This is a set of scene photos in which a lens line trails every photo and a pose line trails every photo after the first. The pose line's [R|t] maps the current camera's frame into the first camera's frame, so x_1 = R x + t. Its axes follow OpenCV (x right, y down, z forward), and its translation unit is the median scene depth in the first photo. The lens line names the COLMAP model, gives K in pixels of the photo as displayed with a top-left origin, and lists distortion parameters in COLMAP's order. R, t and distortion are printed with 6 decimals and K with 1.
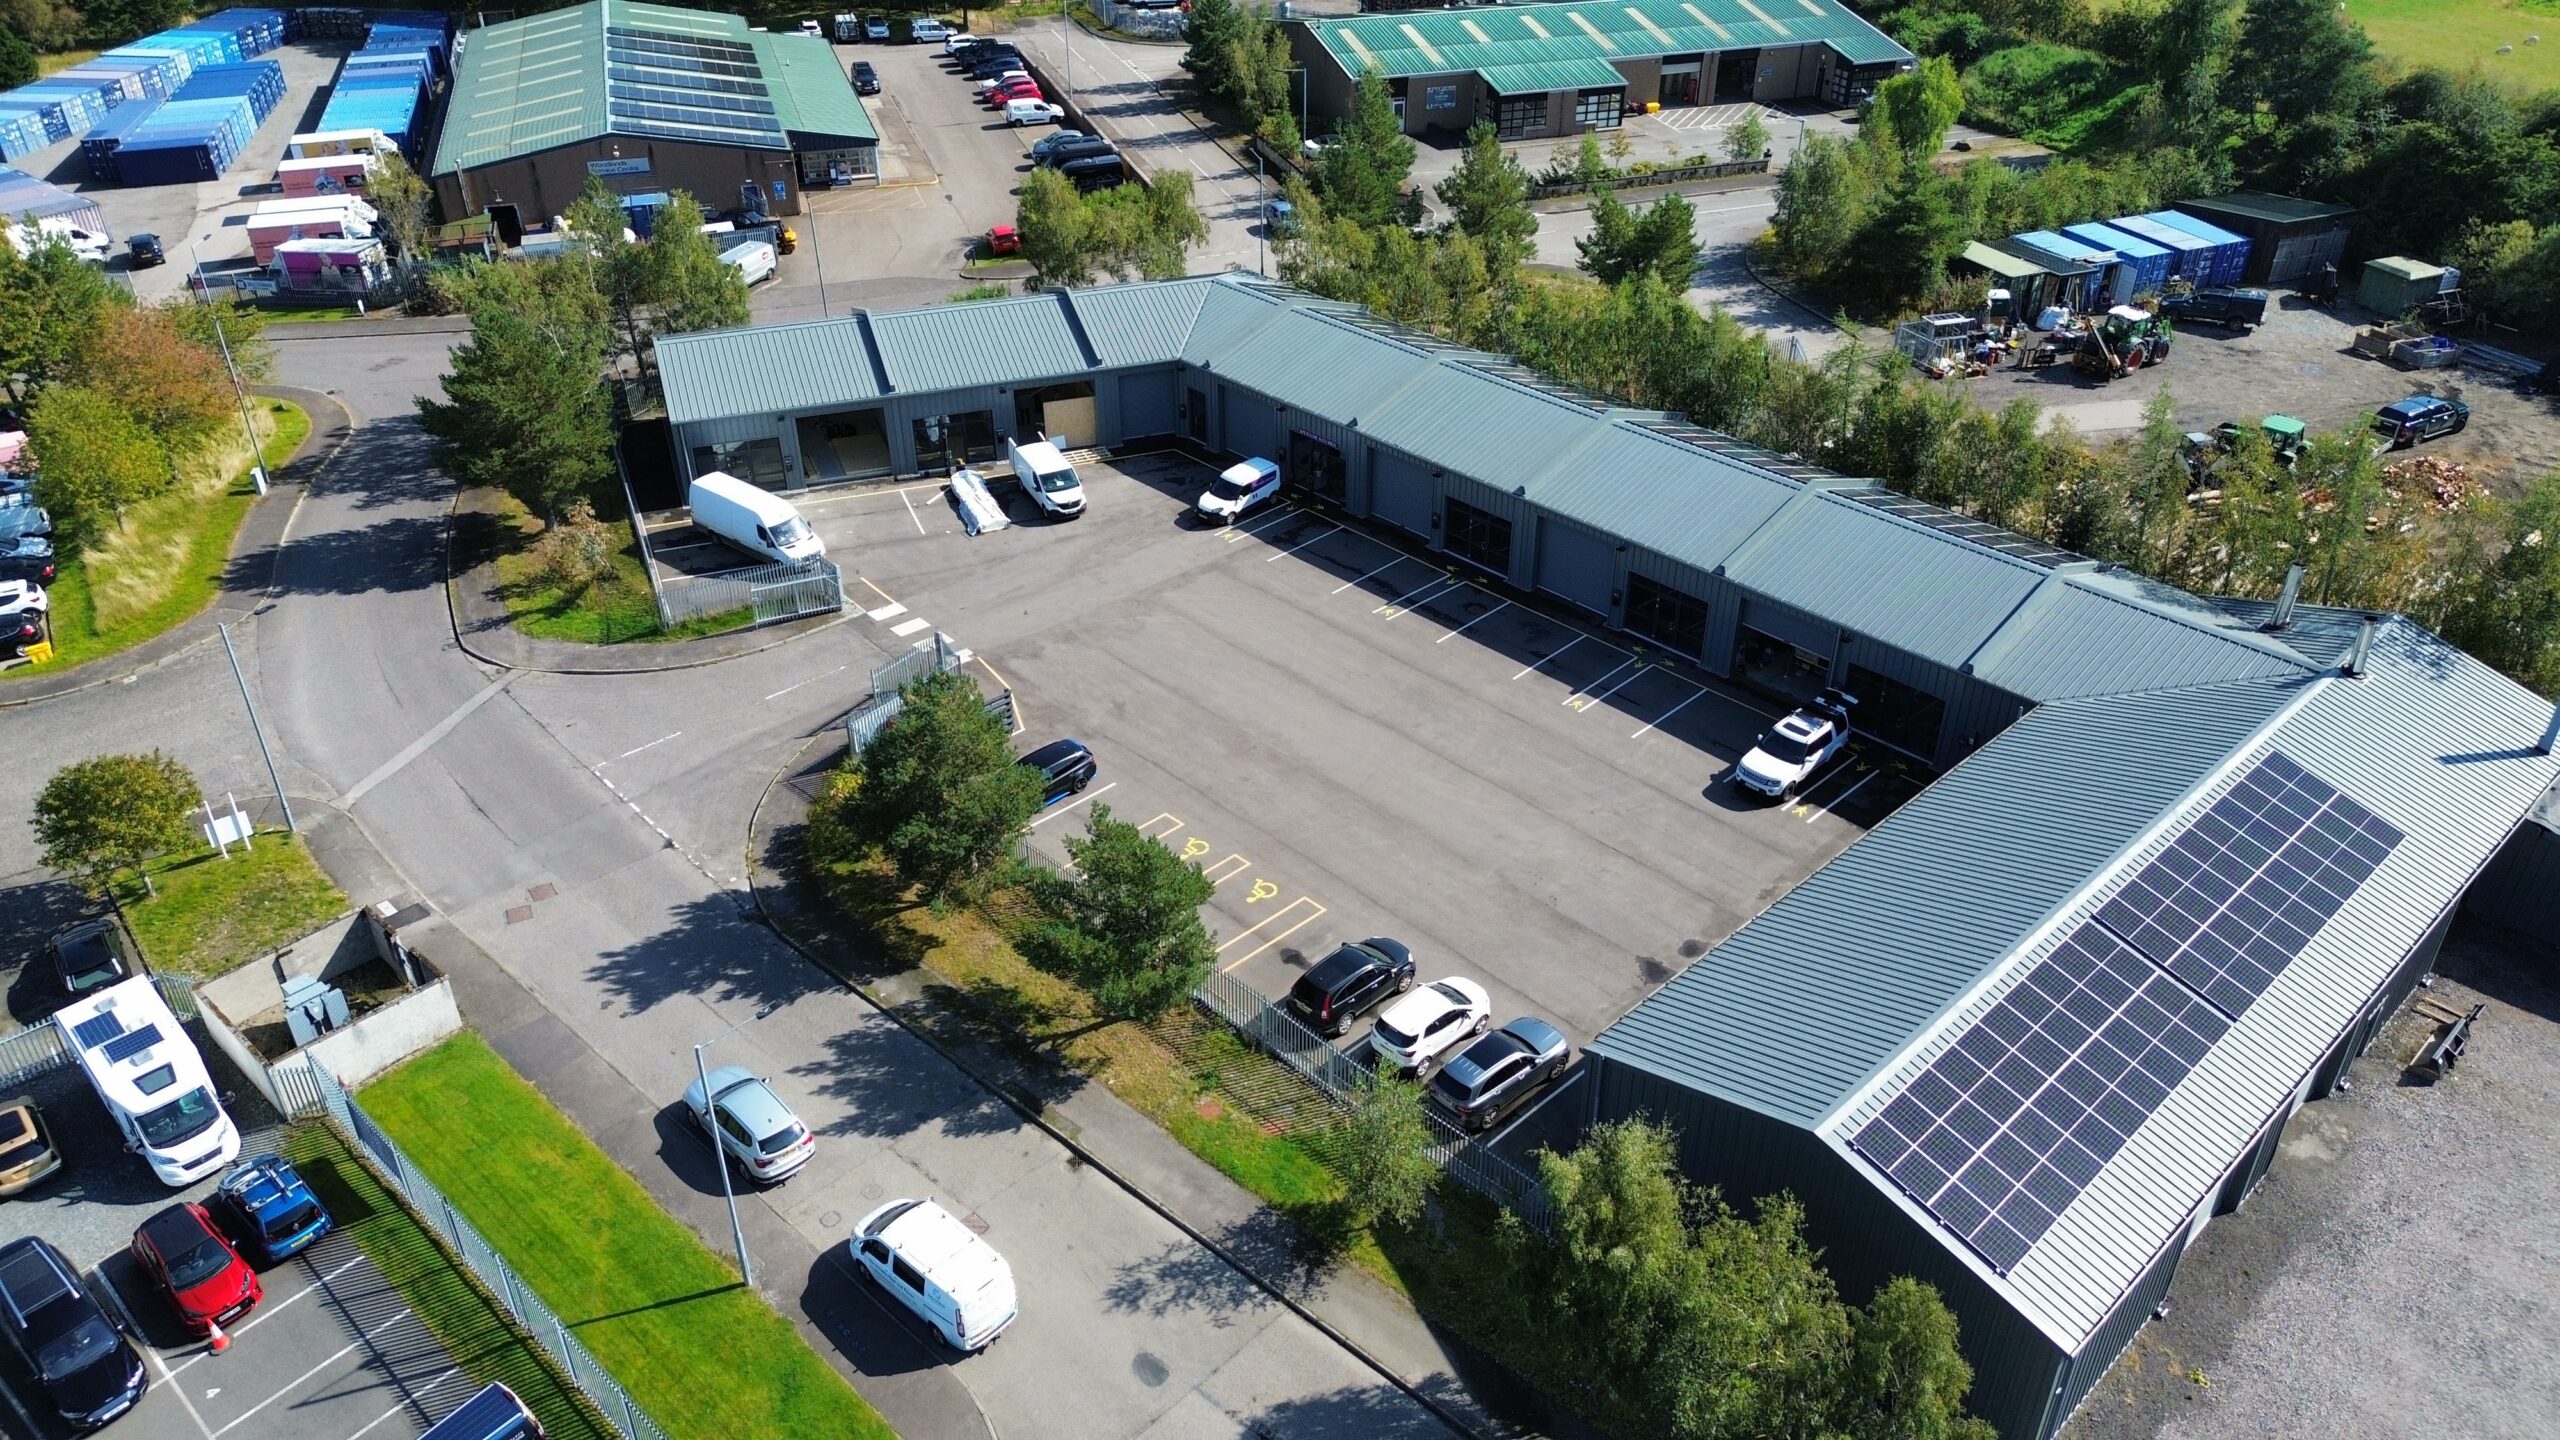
lens RADIAL K [[1812.2, 0, 1280.0], [0, 1812.2, 720.0], [0, 0, 1]] dist [0.045534, -0.003184]
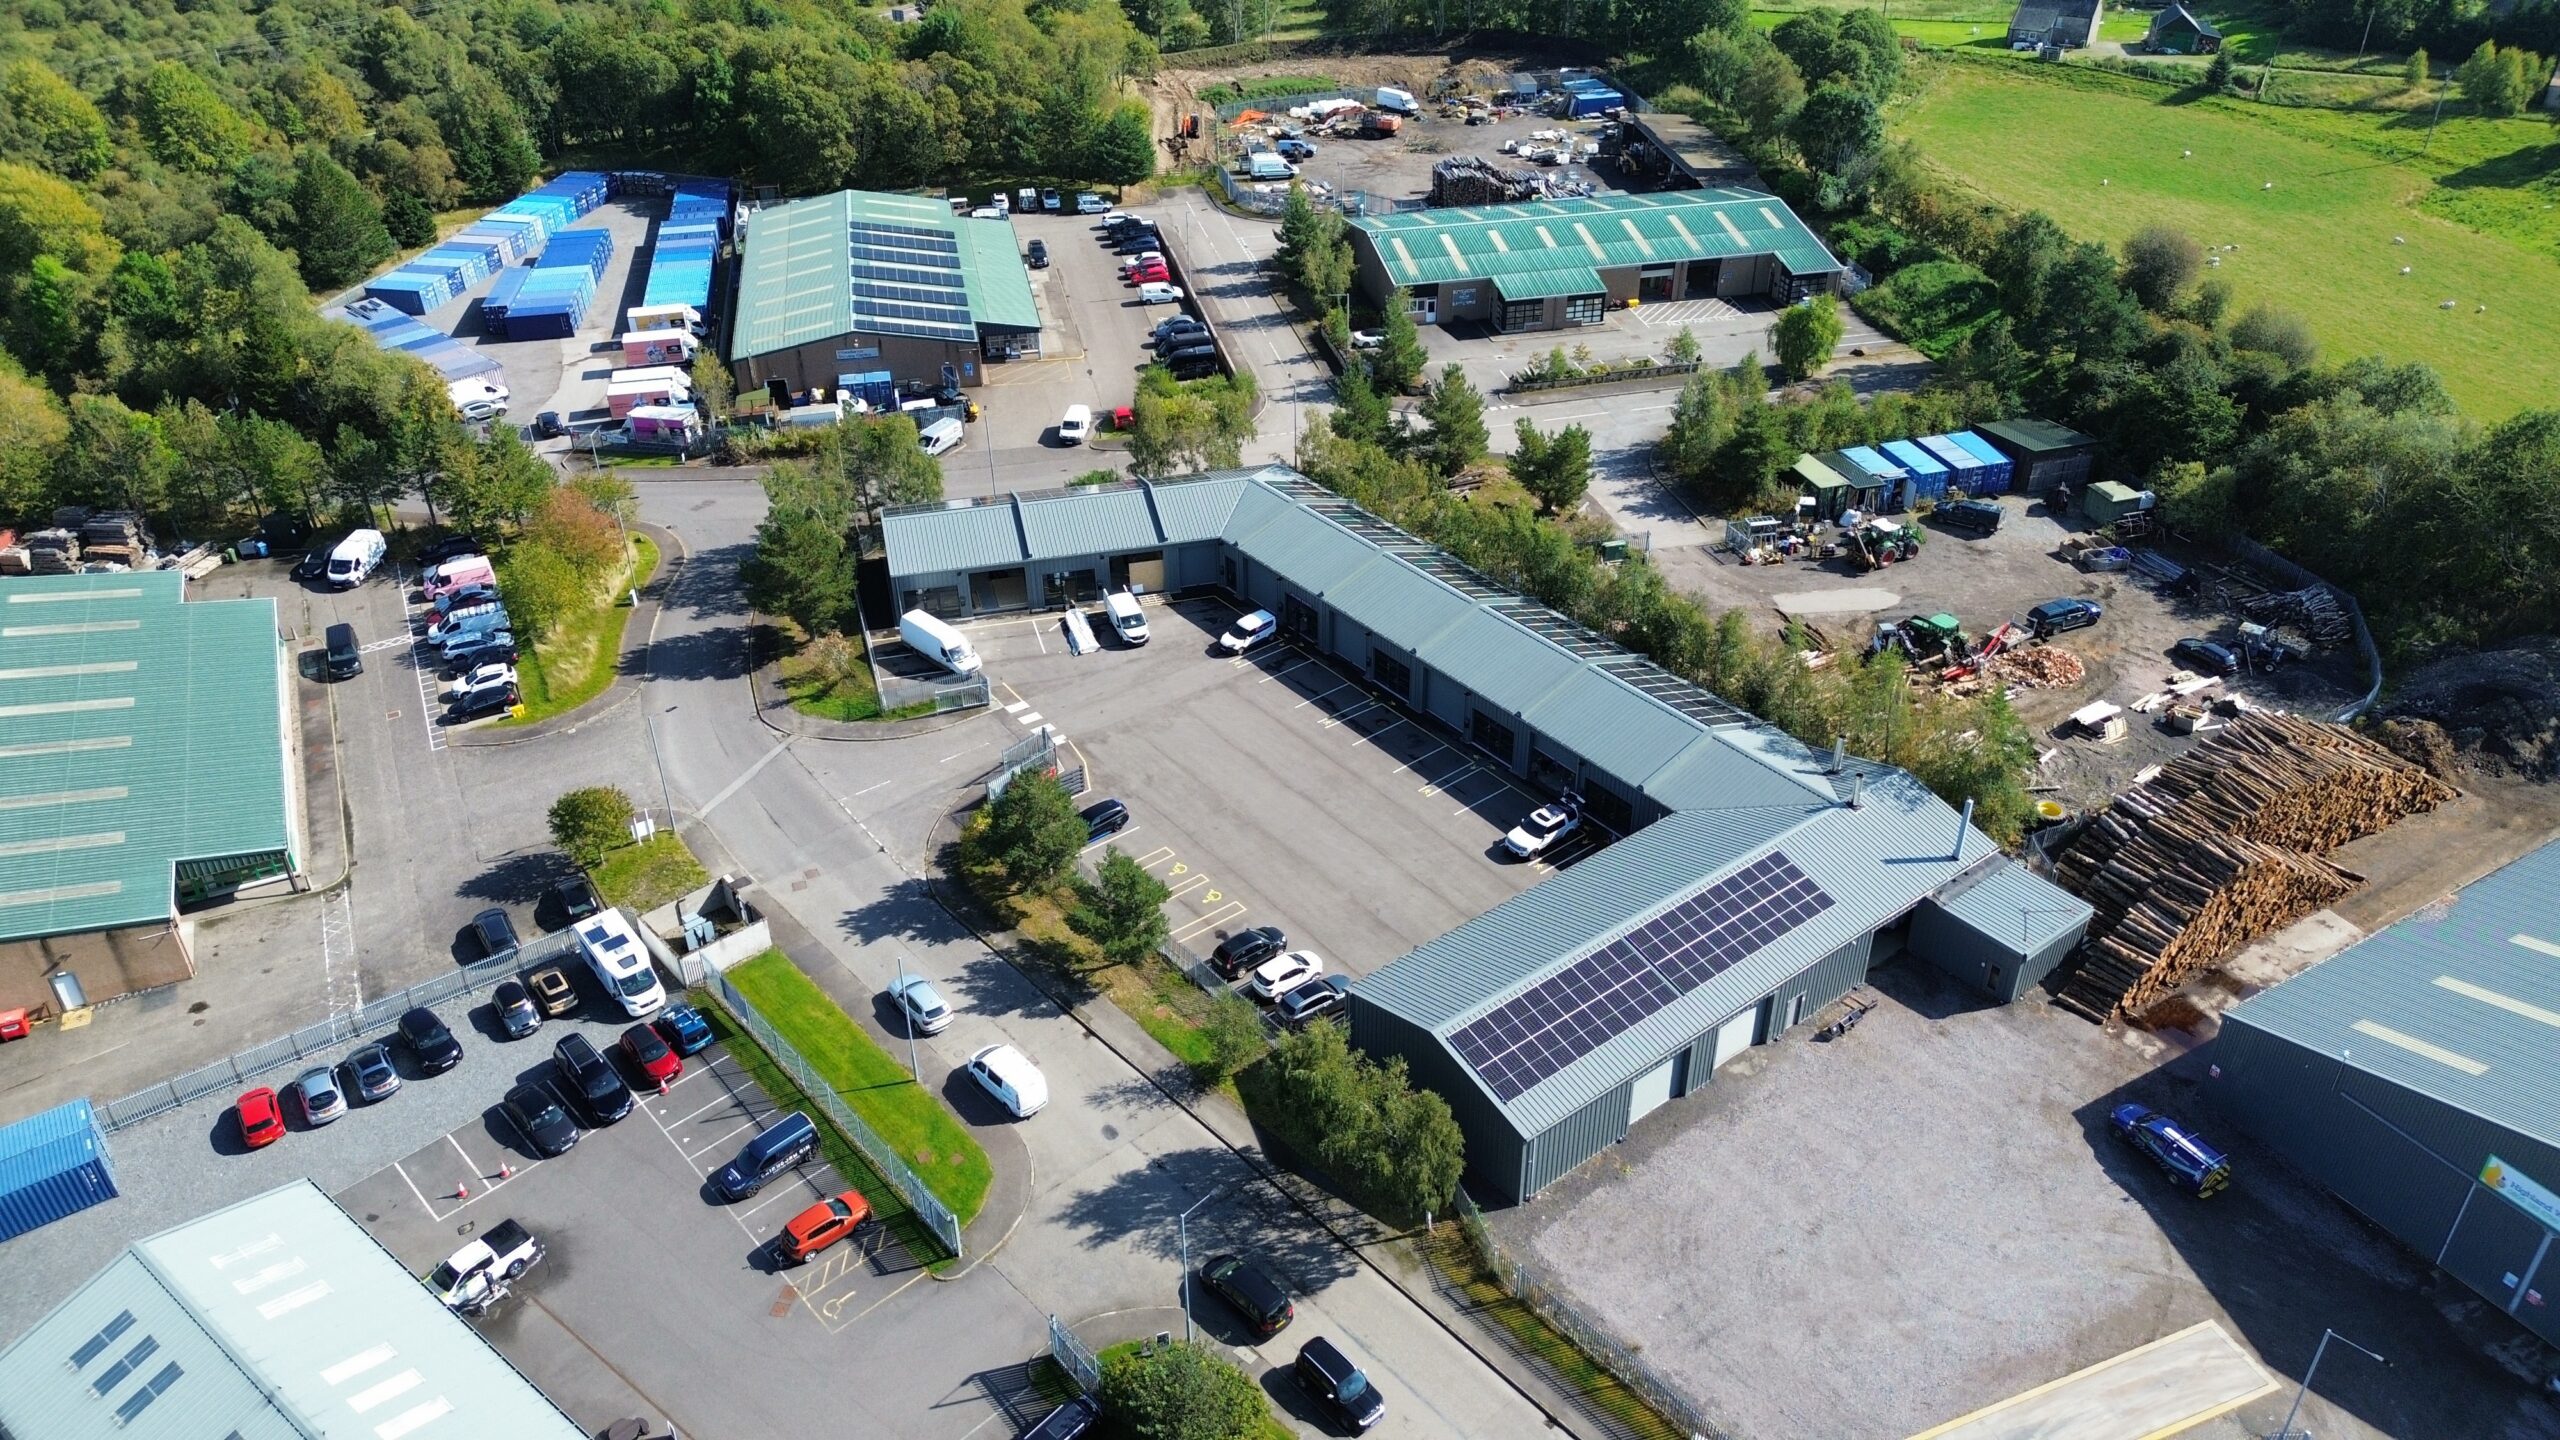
lens RADIAL K [[1799.6, 0, 1280.0], [0, 1799.6, 720.0], [0, 0, 1]] dist [0.083024, -0.000902]
pose [[0.994742, 0.048705, -0.090085, 0.158859], [-0.048158, 0.998806, 0.008239, -0.072720], [0.090378, -0.003857, 0.995900, -0.564918]]
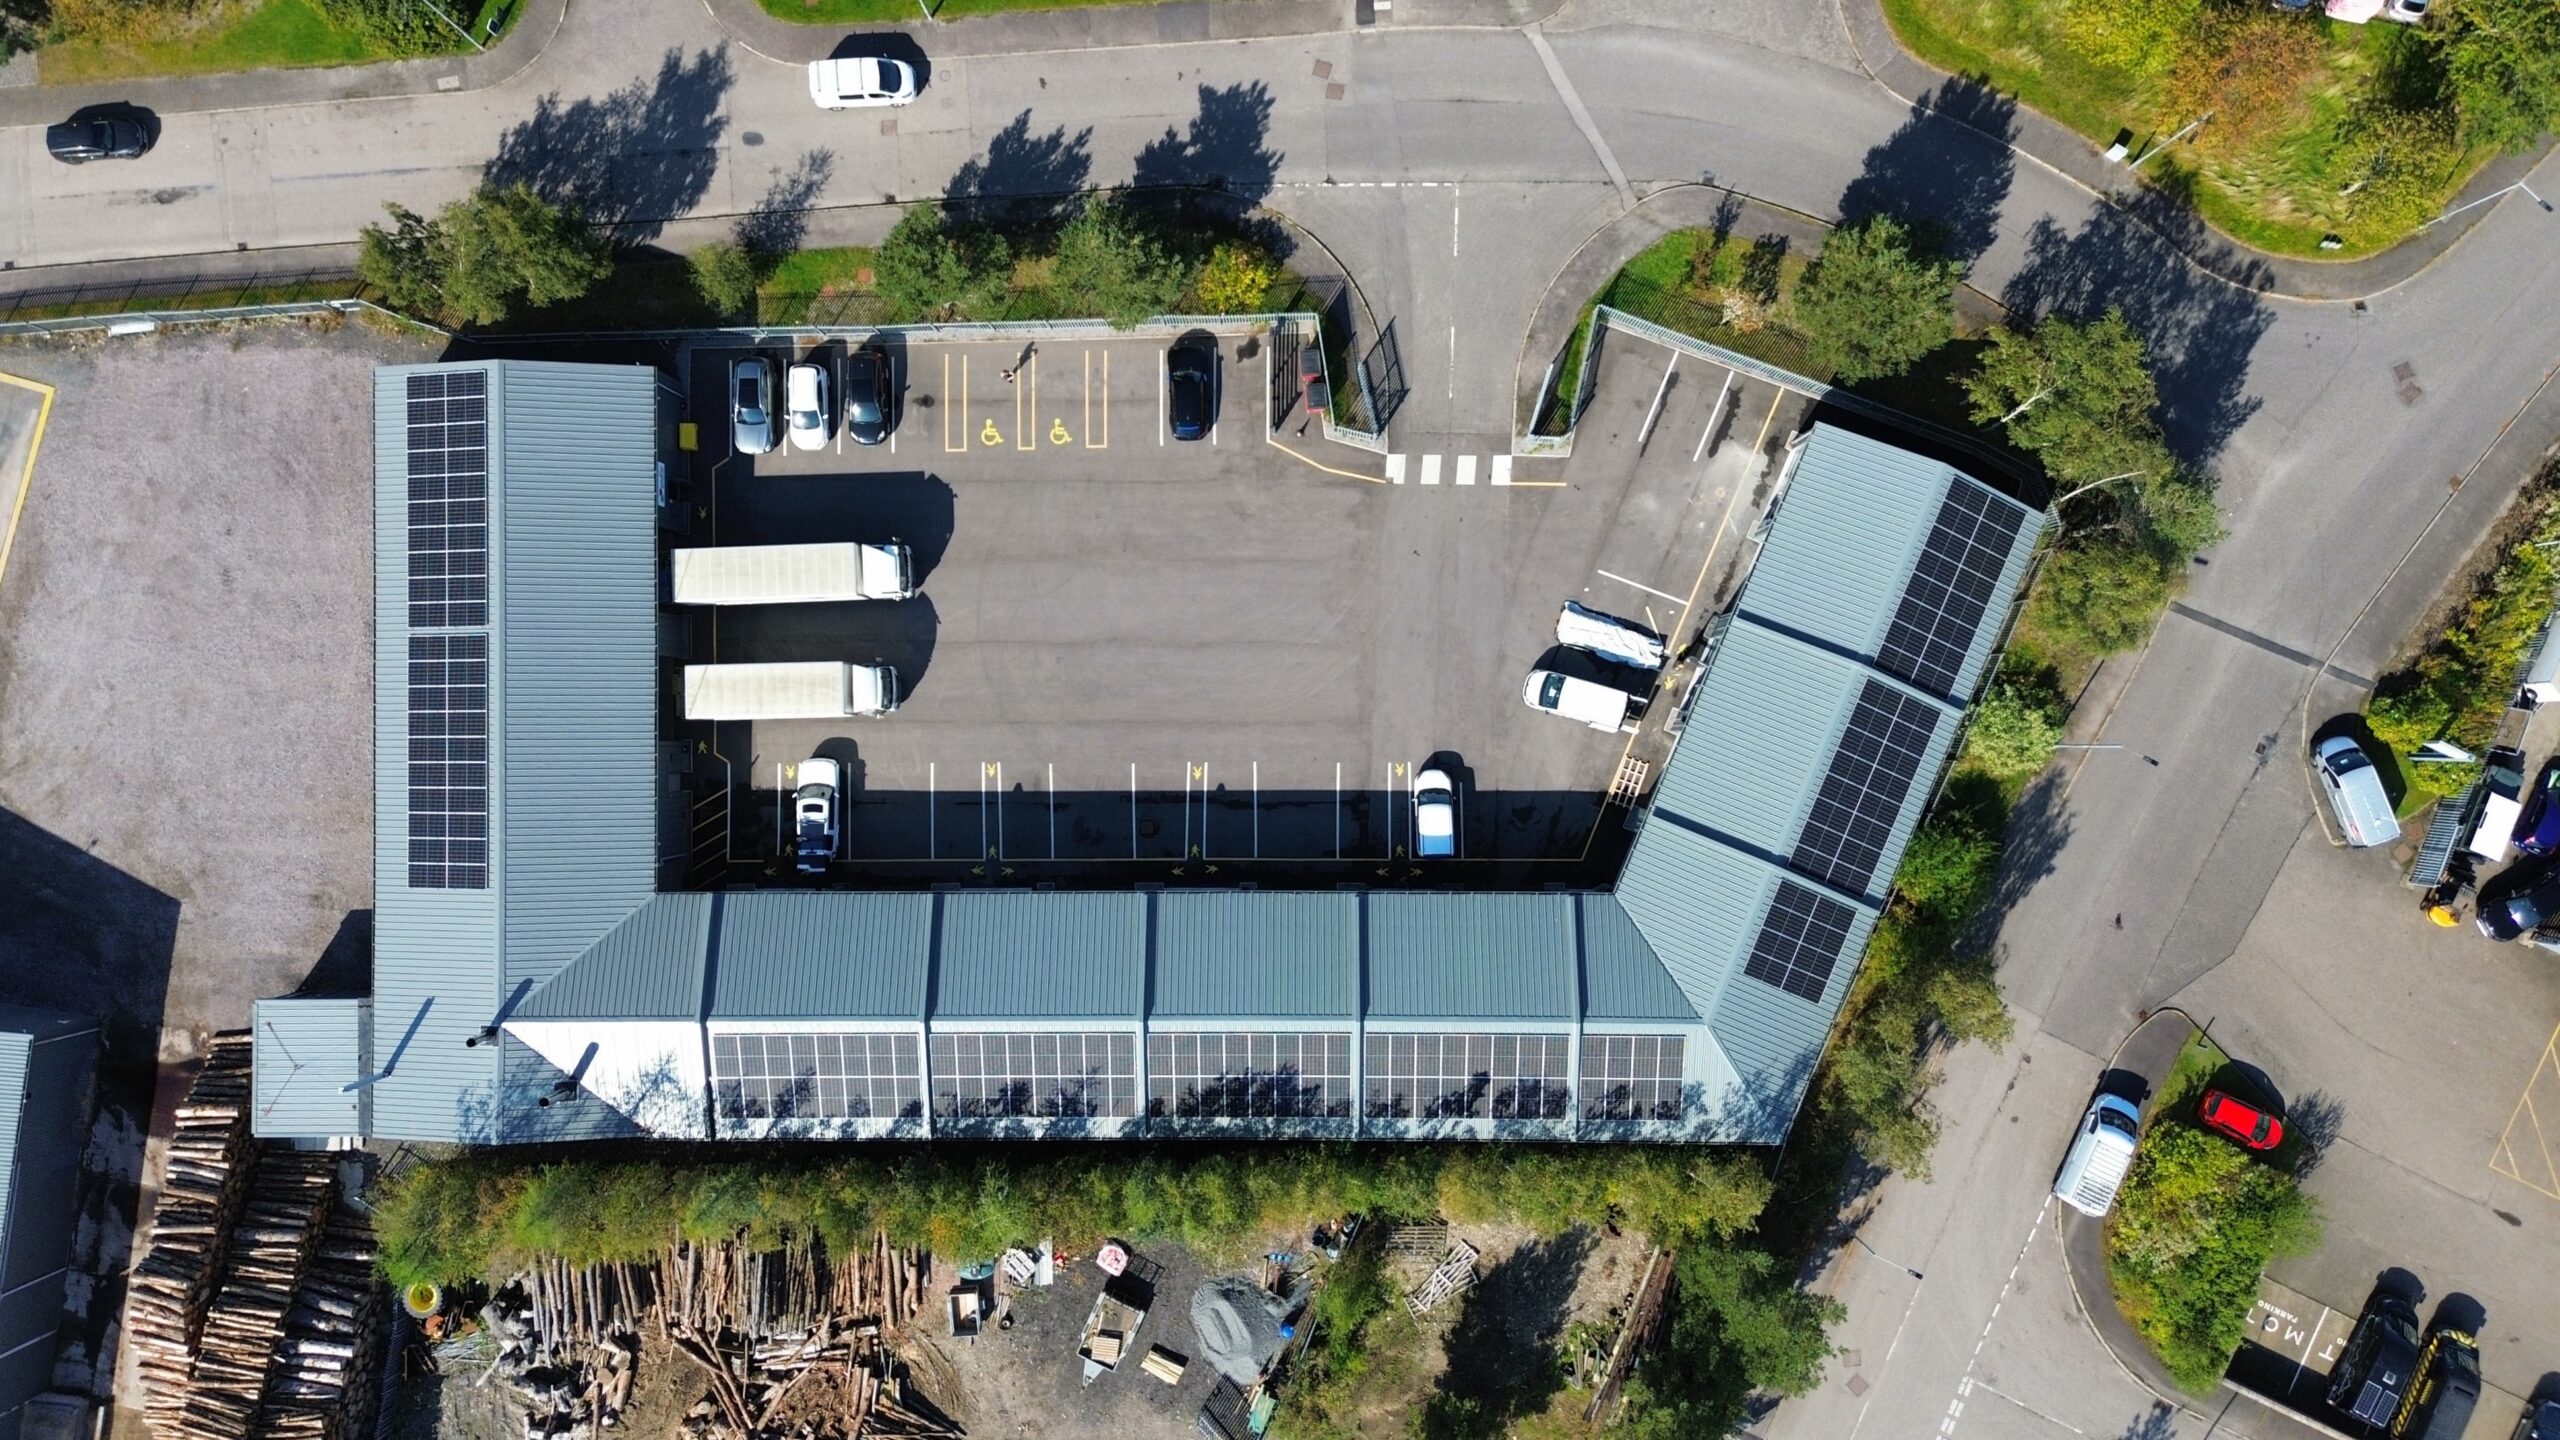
lens RADIAL K [[1799.6, 0, 1280.0], [0, 1799.6, 720.0], [0, 0, 1]] dist [0.083024, -0.000902]
pose [[-0.691887, 0.721707, 0.020780, -0.025800], [-0.374770, -0.383588, 0.844042, -1.045050], [0.617122, 0.576194, 0.535874, 0.380644]]
